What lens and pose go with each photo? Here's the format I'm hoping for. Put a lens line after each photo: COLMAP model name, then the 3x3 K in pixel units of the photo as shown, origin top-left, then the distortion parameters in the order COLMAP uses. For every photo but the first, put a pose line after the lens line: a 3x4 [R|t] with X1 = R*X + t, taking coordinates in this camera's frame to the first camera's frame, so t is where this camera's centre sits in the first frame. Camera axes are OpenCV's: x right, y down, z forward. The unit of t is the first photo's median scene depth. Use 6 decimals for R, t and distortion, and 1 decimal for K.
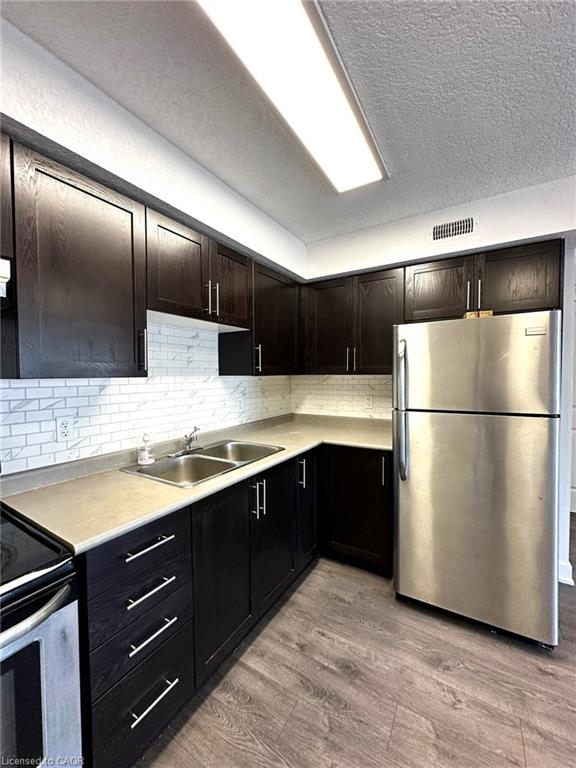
lens RADIAL K [[308.2, 0, 286.8], [0, 308.2, 382.8], [0, 0, 1]] dist [0.000228, 0.000174]
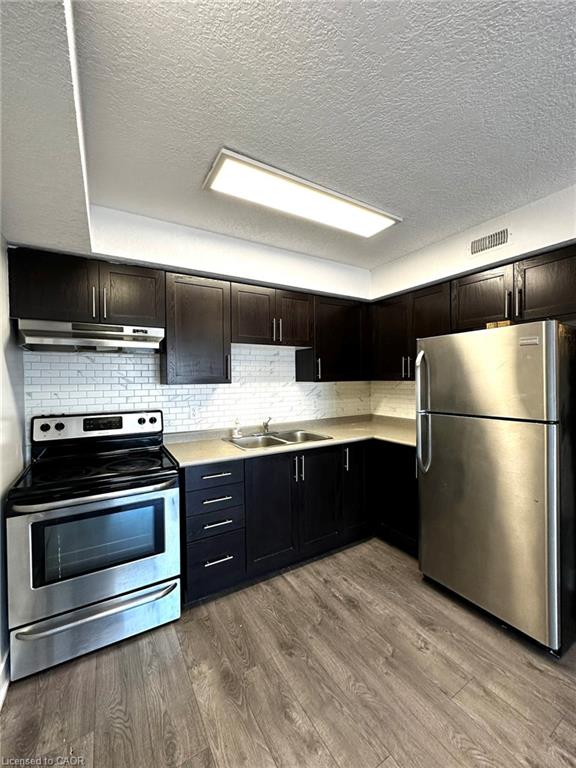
lens RADIAL K [[308.2, 0, 285.2], [0, 308.2, 382.5], [0, 0, 1]] dist [0.000228, 0.000174]
pose [[0.883006, 0.002163, -0.469356, 0.508605], [-0.008286, 0.999905, -0.010981, -0.006076], [0.469288, 0.013585, 0.882941, -0.290322]]
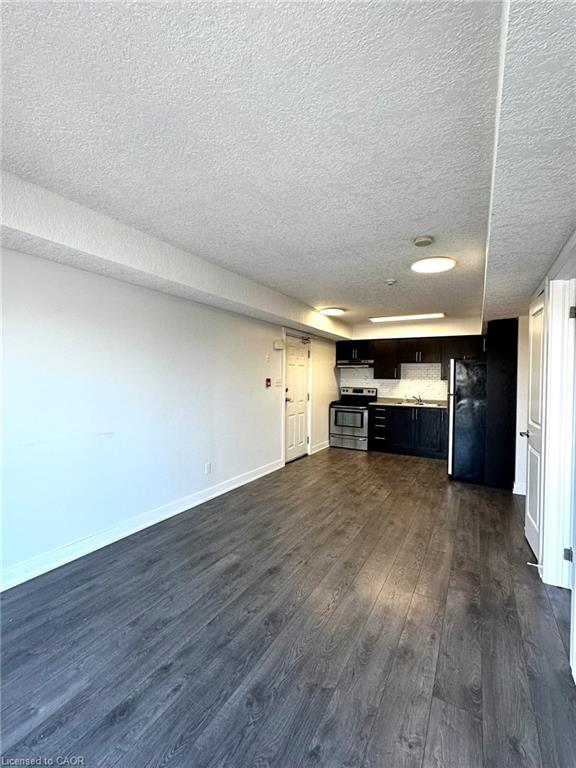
lens RADIAL K [[342.4, 0, 282.5], [0, 342.4, 388.3], [0, 0, 1]] dist [-0.003399, -0.000302]
pose [[0.031985, 0.041307, -0.998634, 3.678903], [-0.038231, 0.998465, 0.040076, -0.020248], [0.998757, 0.036897, 0.033515, -0.644334]]
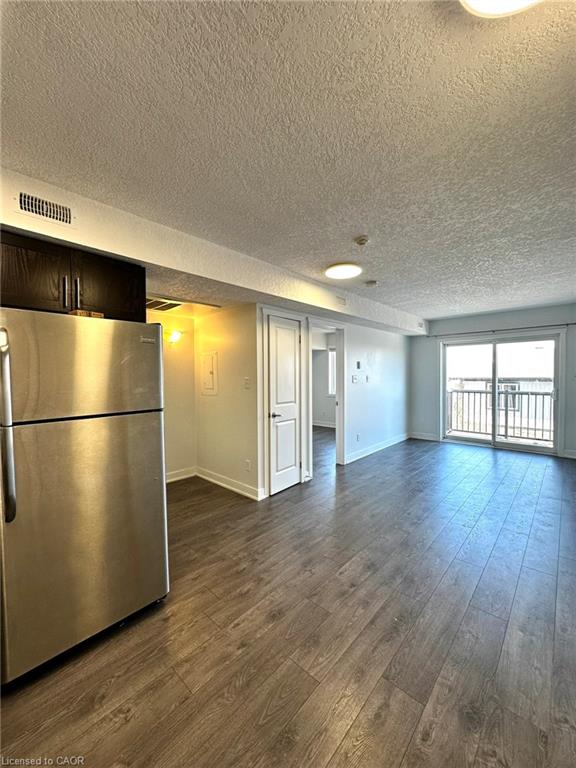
lens RADIAL K [[308.2, 0, 288.3], [0, 308.2, 383.9], [0, 0, 1]] dist [0.000228, 0.000174]
pose [[0.191671, -0.020144, 0.981253, -0.226759], [0.033751, 0.999333, 0.013922, 0.000703], [-0.980879, 0.030450, 0.192223, 0.227504]]
